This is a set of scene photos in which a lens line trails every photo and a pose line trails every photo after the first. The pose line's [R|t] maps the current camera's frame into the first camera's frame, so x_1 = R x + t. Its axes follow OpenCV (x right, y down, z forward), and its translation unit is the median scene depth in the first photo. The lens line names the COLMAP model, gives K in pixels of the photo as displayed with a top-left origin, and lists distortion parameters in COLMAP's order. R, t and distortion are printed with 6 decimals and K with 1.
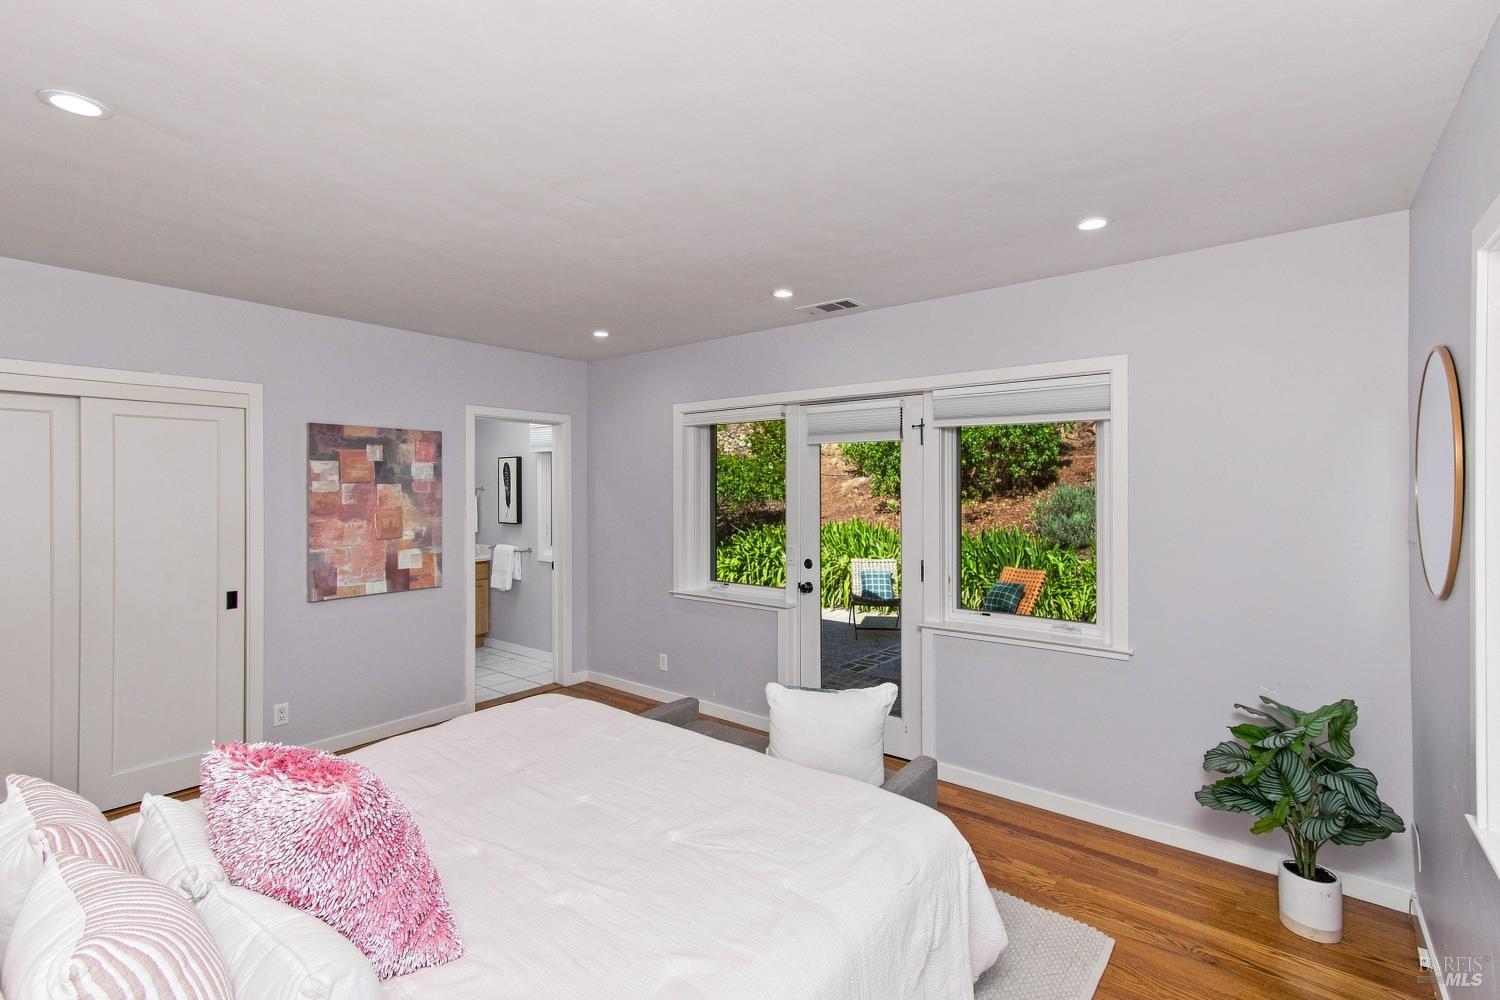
lens RADIAL K [[686.4, 0, 751.8], [0, 686.4, 492.5], [0, 0, 1]] dist [0.010426, -0.001677]
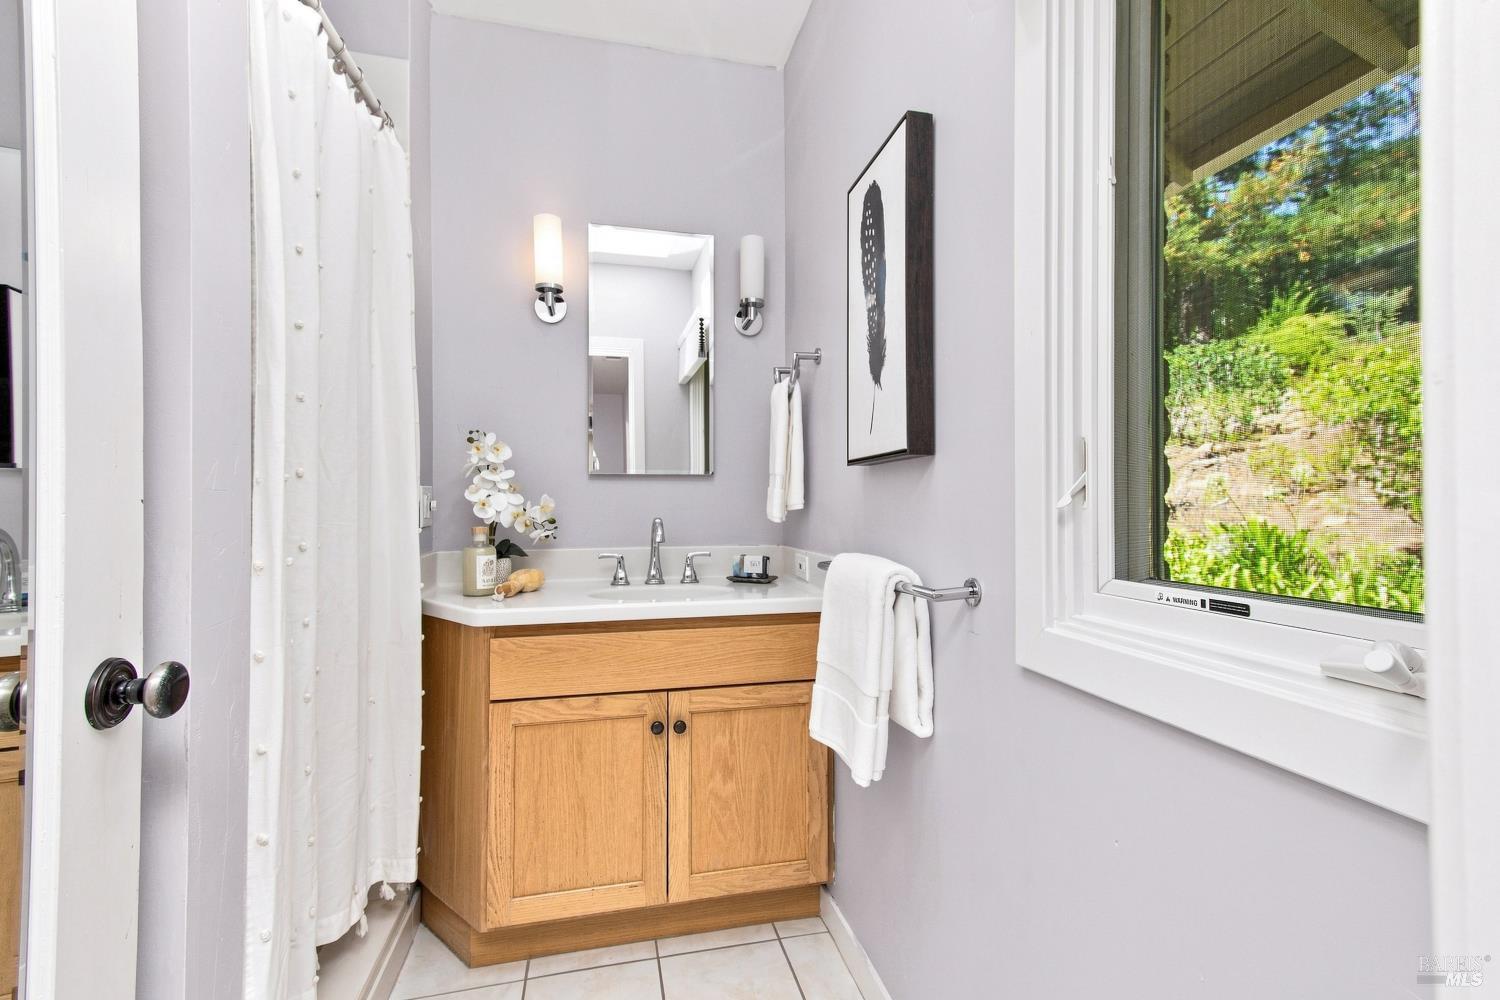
lens RADIAL K [[686.4, 0, 753.3], [0, 686.4, 505.7], [0, 0, 1]] dist [0.010426, -0.001677]
pose [[0.789420, -0.005427, -0.613829, -0.253711], [-0.001328, 0.999943, -0.010549, 0.062617], [0.613852, 0.009143, 0.789369, 0.810632]]
